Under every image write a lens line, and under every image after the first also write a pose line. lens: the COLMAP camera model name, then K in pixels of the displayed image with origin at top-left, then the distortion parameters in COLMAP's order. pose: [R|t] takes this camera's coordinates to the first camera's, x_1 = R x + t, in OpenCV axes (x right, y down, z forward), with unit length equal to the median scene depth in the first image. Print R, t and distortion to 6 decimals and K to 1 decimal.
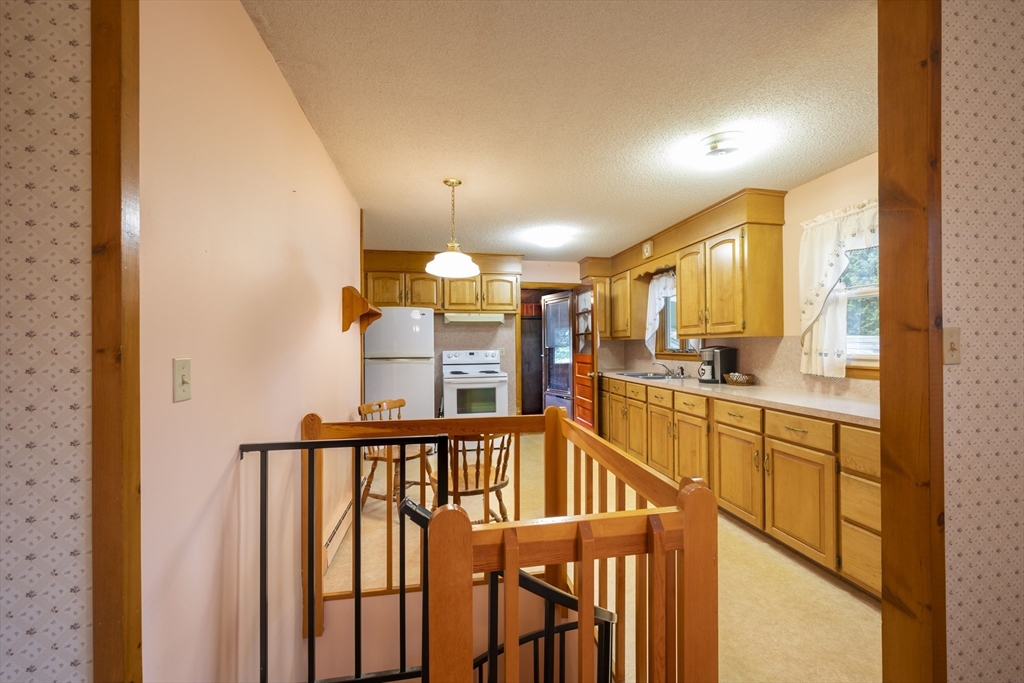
lens RADIAL K [[413.7, 0, 511.8], [0, 413.7, 343.6], [0, 0, 1]] dist [0.000245, -0.000426]
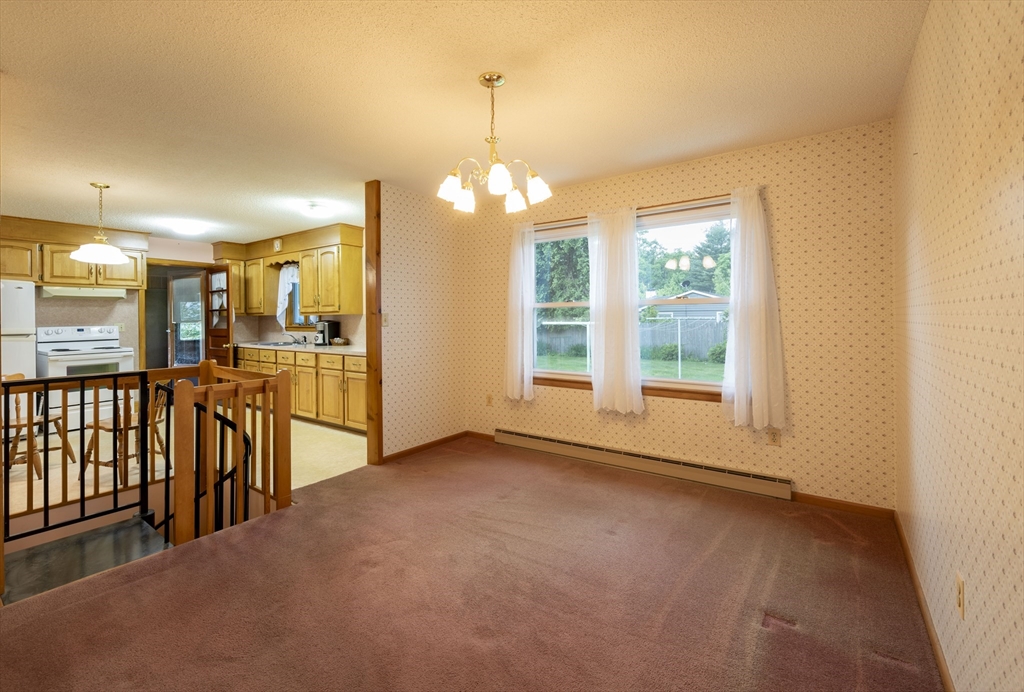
lens RADIAL K [[447.8, 0, 498.3], [0, 447.8, 318.7], [0, 0, 1]] dist [0.002189, 0.000343]
pose [[0.729846, -0.002346, 0.683608, -0.119118], [0.001581, 0.999997, 0.001744, -0.001388], [-0.683610, -0.000193, 0.729848, -0.467835]]
